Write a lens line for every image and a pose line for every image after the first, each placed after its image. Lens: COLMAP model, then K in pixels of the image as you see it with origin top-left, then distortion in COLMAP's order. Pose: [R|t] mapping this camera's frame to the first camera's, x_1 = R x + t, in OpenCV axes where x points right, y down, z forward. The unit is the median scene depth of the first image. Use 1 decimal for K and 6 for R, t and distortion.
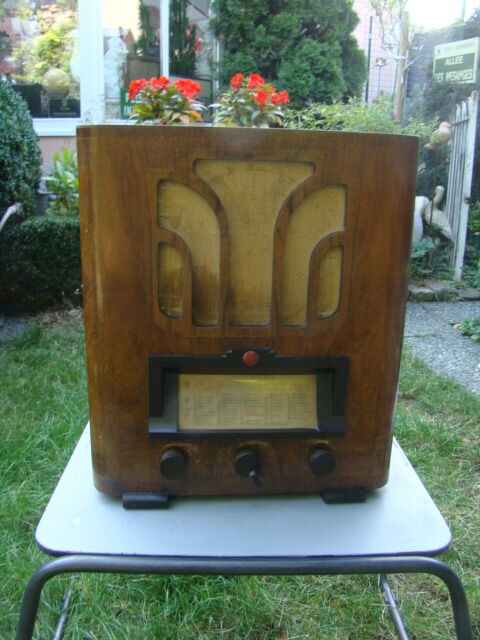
lens RADIAL K [[590.7, 0, 240.0], [0, 590.7, 320.0], [0, 0, 1]] dist [-0.201182, 0.141838]
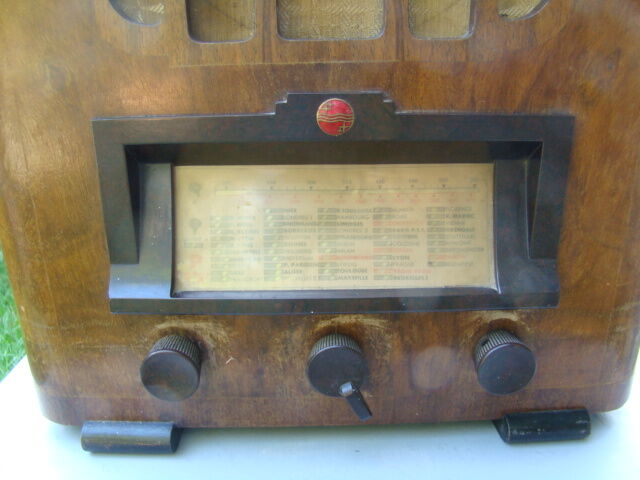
lens RADIAL K [[590.7, 0, 320.0], [0, 590.7, 240.0], [0, 0, 1]] dist [-0.201182, 0.141838]
pose [[0.996693, -0.013369, -0.080150, 0.038497], [0.022065, 0.993838, 0.108620, 0.104344], [0.078204, -0.110030, 0.990847, 0.584554]]
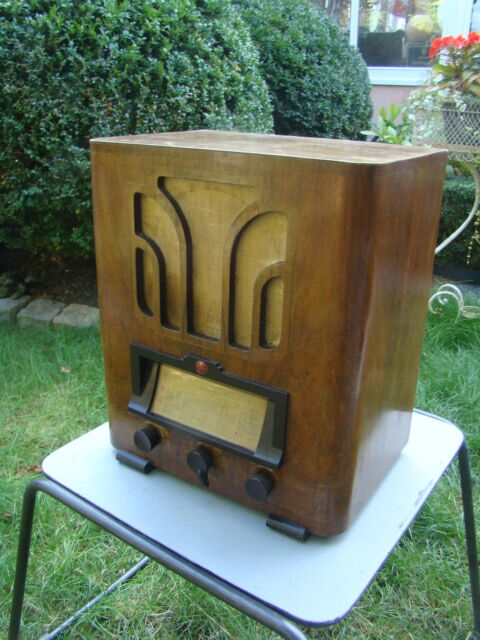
lens RADIAL K [[590.7, 0, 240.0], [0, 590.7, 320.0], [0, 0, 1]] dist [-0.201182, 0.141838]
pose [[0.793194, 0.213099, -0.570466, 0.646145], [-0.157058, 0.976669, 0.146459, -0.180472], [0.588367, -0.026574, 0.808157, 0.194443]]
